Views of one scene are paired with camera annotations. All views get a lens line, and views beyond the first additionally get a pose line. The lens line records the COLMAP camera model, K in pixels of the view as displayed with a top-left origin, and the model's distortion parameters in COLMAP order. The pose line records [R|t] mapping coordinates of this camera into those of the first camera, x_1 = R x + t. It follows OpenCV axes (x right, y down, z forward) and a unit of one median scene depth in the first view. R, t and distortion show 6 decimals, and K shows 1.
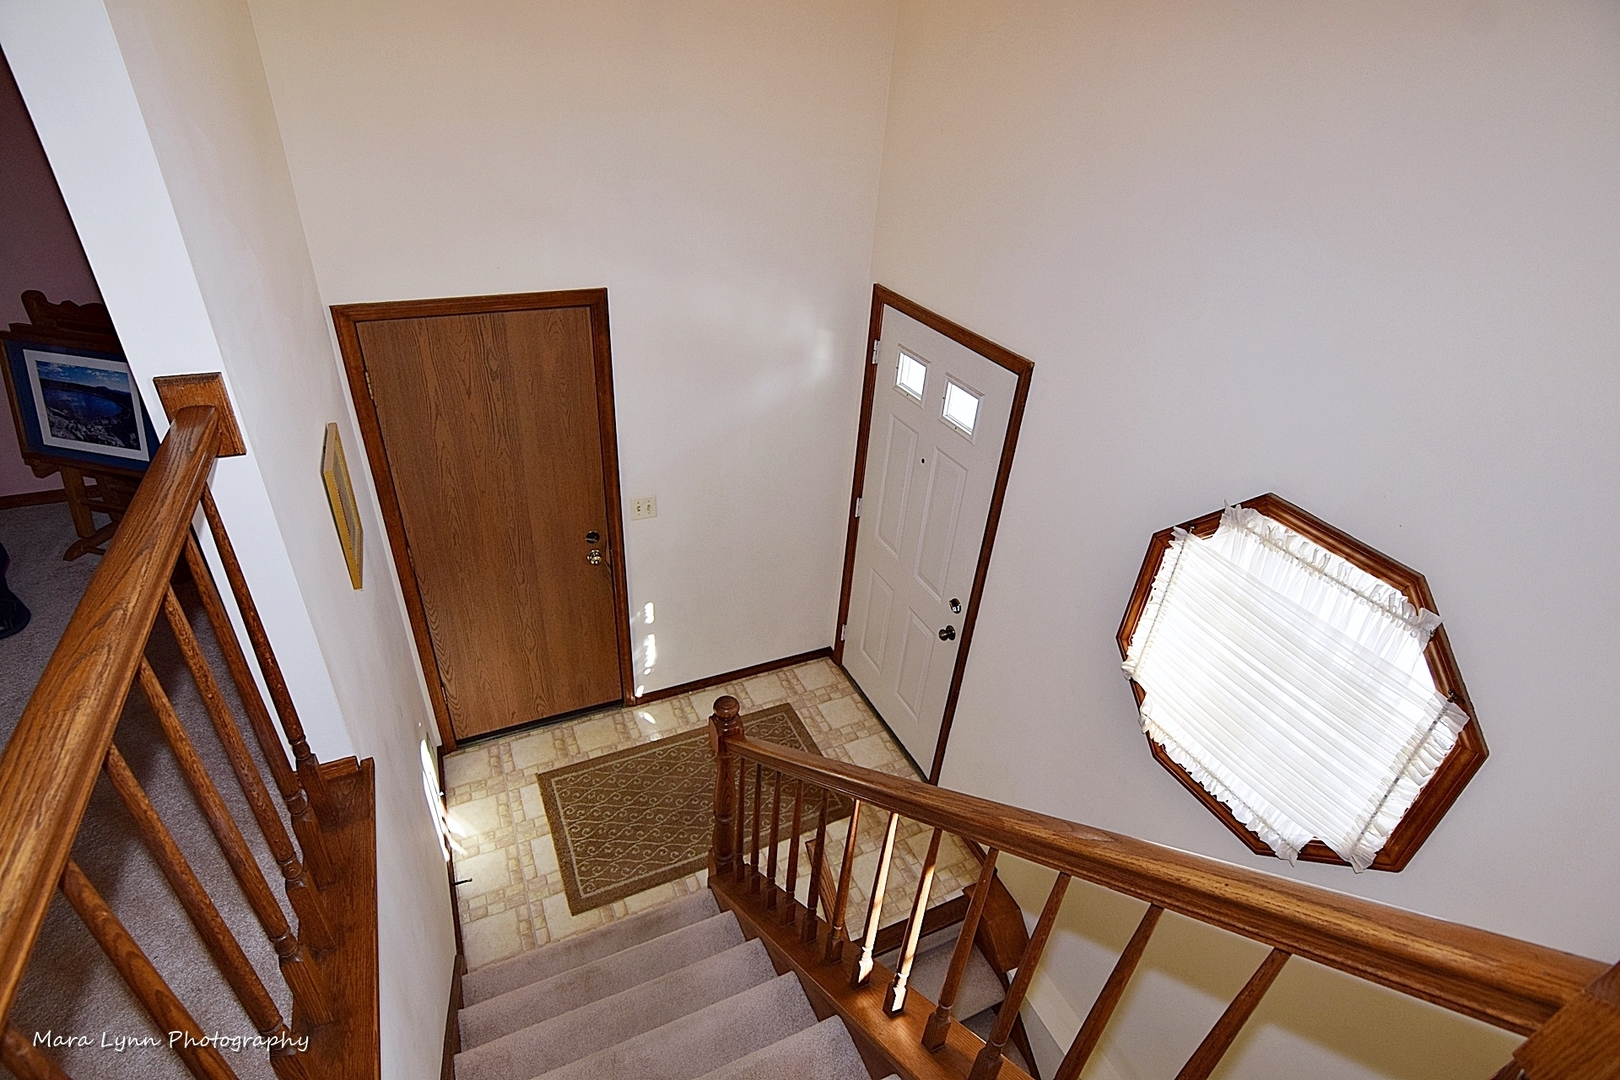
lens RADIAL K [[791.7, 0, 793.1], [0, 791.7, 545.2], [0, 0, 1]] dist [-0.017733, 0.001746]
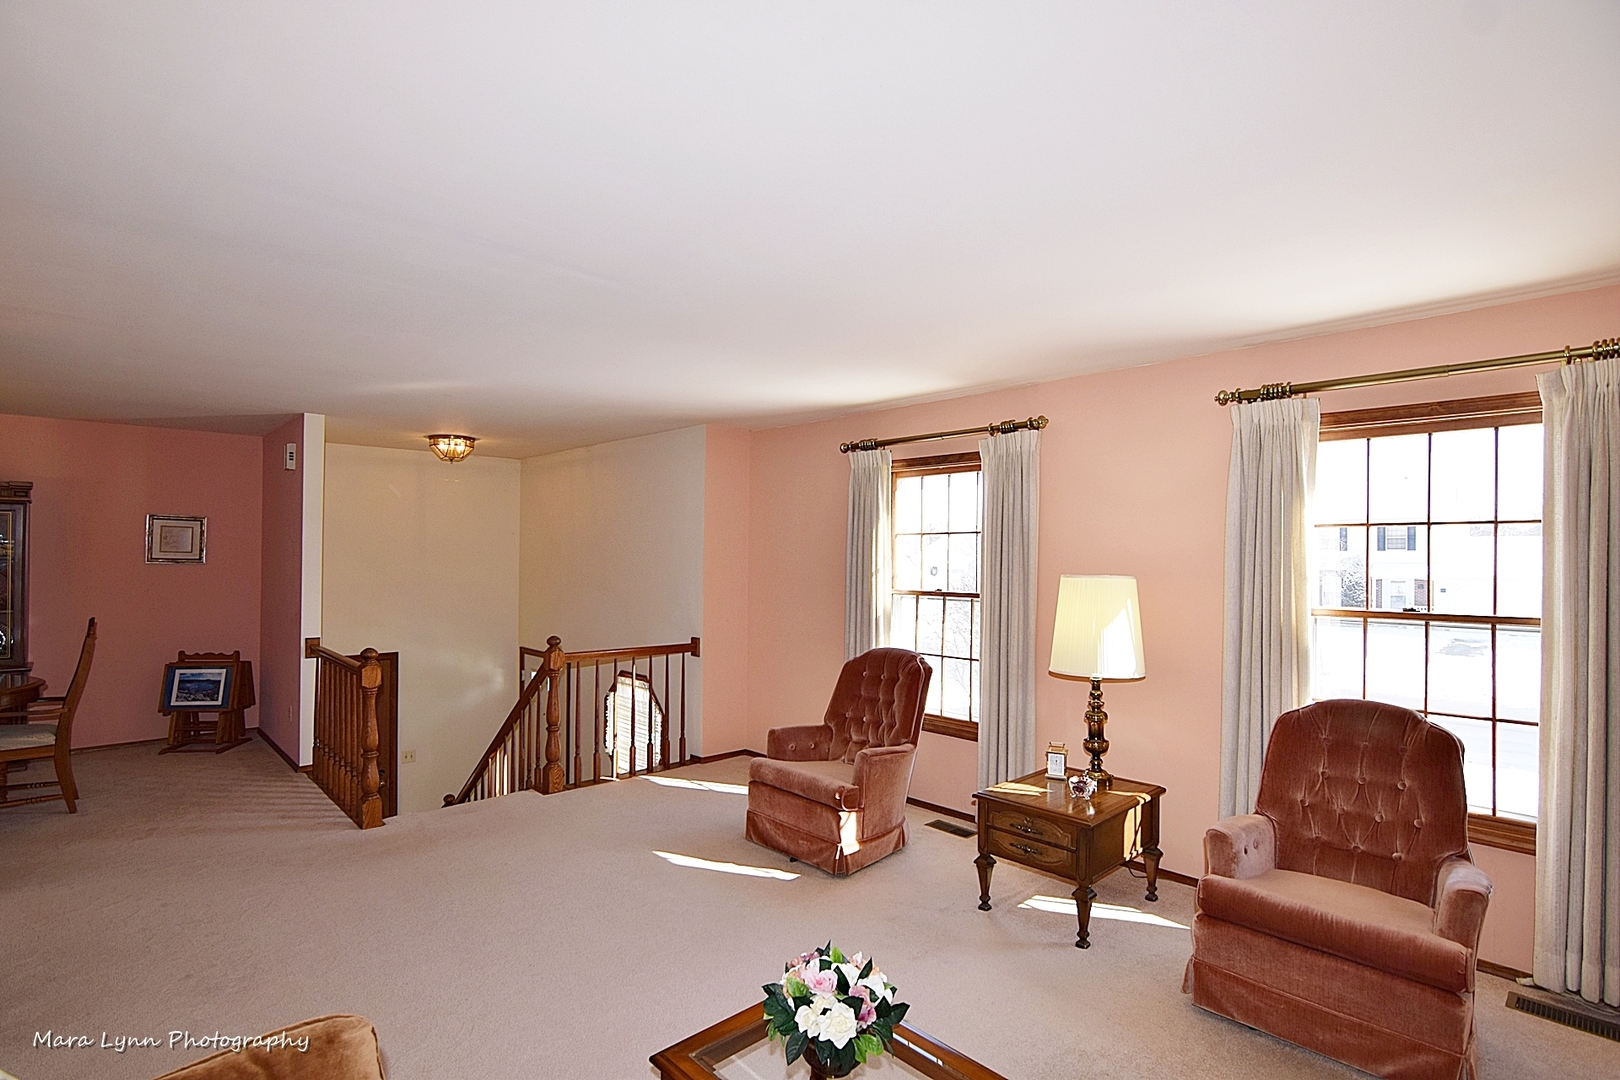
lens RADIAL K [[782.4, 0, 810.9], [0, 782.4, 553.0], [0, 0, 1]] dist [-0.023742, 0.001733]
pose [[0.940915, -0.044061, 0.335765, 0.216975], [0.214141, 0.845511, -0.489137, 1.097480], [-0.262341, 0.532137, 0.804989, -1.816246]]
